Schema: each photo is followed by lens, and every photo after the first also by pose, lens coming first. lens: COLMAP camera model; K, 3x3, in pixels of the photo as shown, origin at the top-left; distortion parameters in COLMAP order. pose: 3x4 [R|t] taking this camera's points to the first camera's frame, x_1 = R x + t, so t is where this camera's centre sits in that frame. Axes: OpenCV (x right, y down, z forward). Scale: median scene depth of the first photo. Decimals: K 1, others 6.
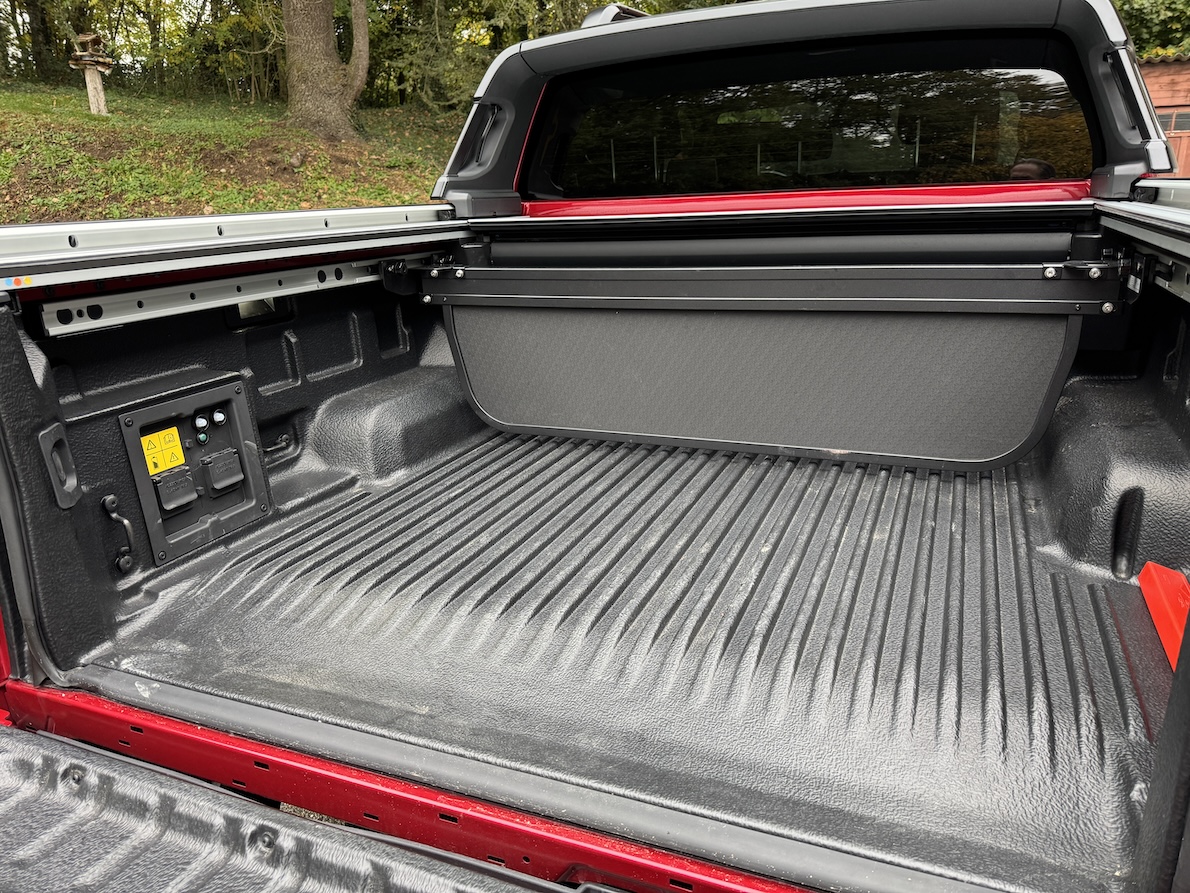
lens RADIAL K [[843.6, 0, 595.0], [0, 843.6, 446.5], [0, 0, 1]] dist [0.001009, -0.002477]
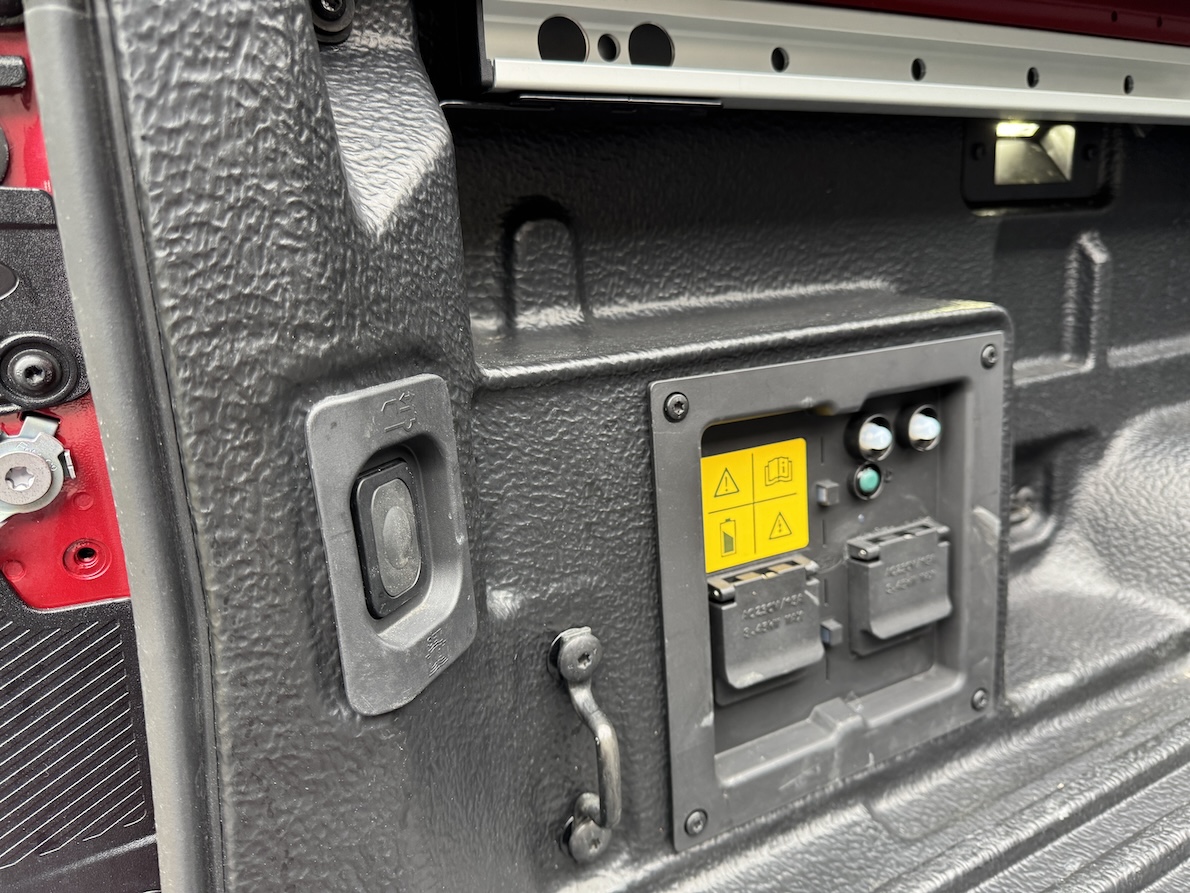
lens RADIAL K [[833.6, 0, 595.0], [0, 833.6, 446.5], [0, 0, 1]] dist [0.119050, -0.232112]
pose [[0.779442, 0.177064, -0.600932, -0.334485], [-0.177909, 0.982296, 0.058675, -0.023471], [0.600682, 0.061177, 0.797144, 0.635002]]
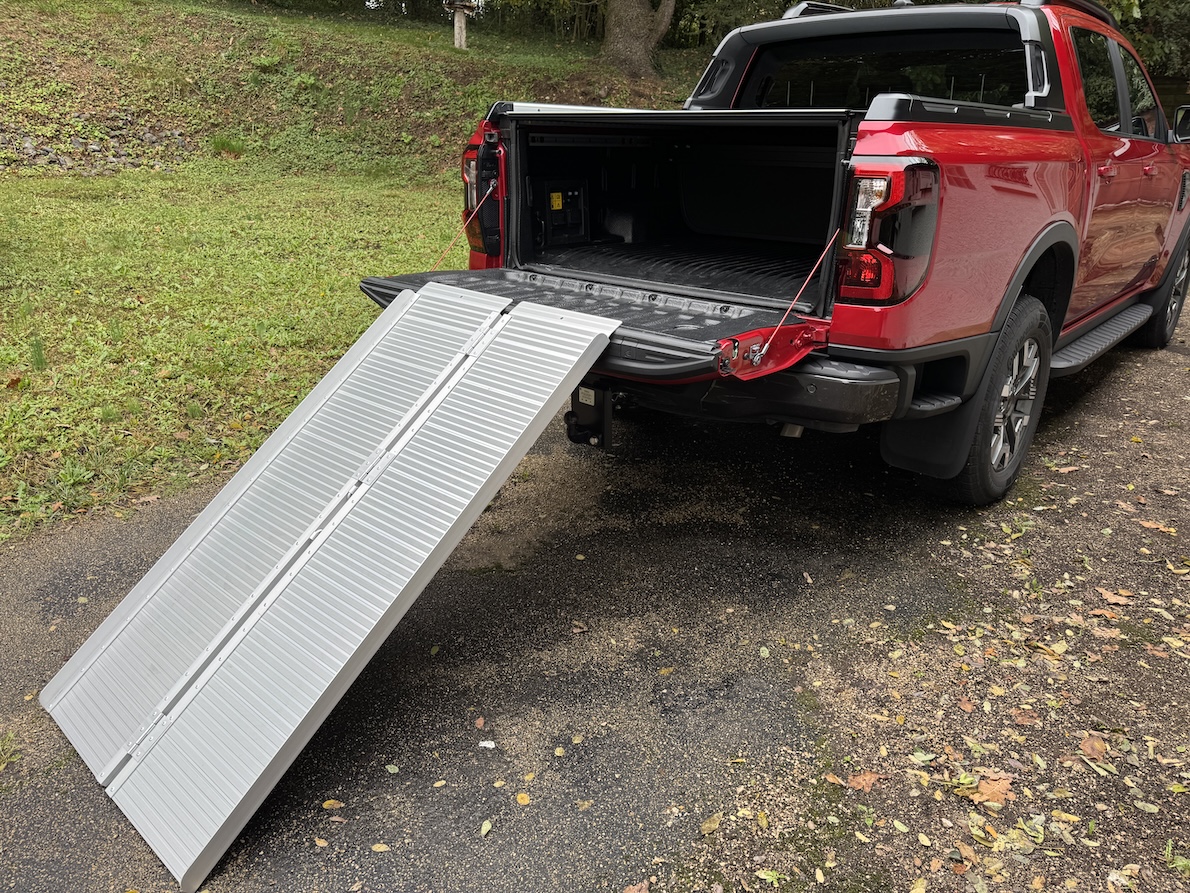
lens RADIAL K [[826.5, 0, 595.0], [0, 826.5, 446.5], [0, 0, 1]] dist [0.000998, -0.000446]
pose [[0.946611, 0.164117, -0.277475, 0.361044], [-0.145045, 0.985498, 0.088065, 0.444950], [0.287904, -0.043116, 0.956688, -1.217113]]
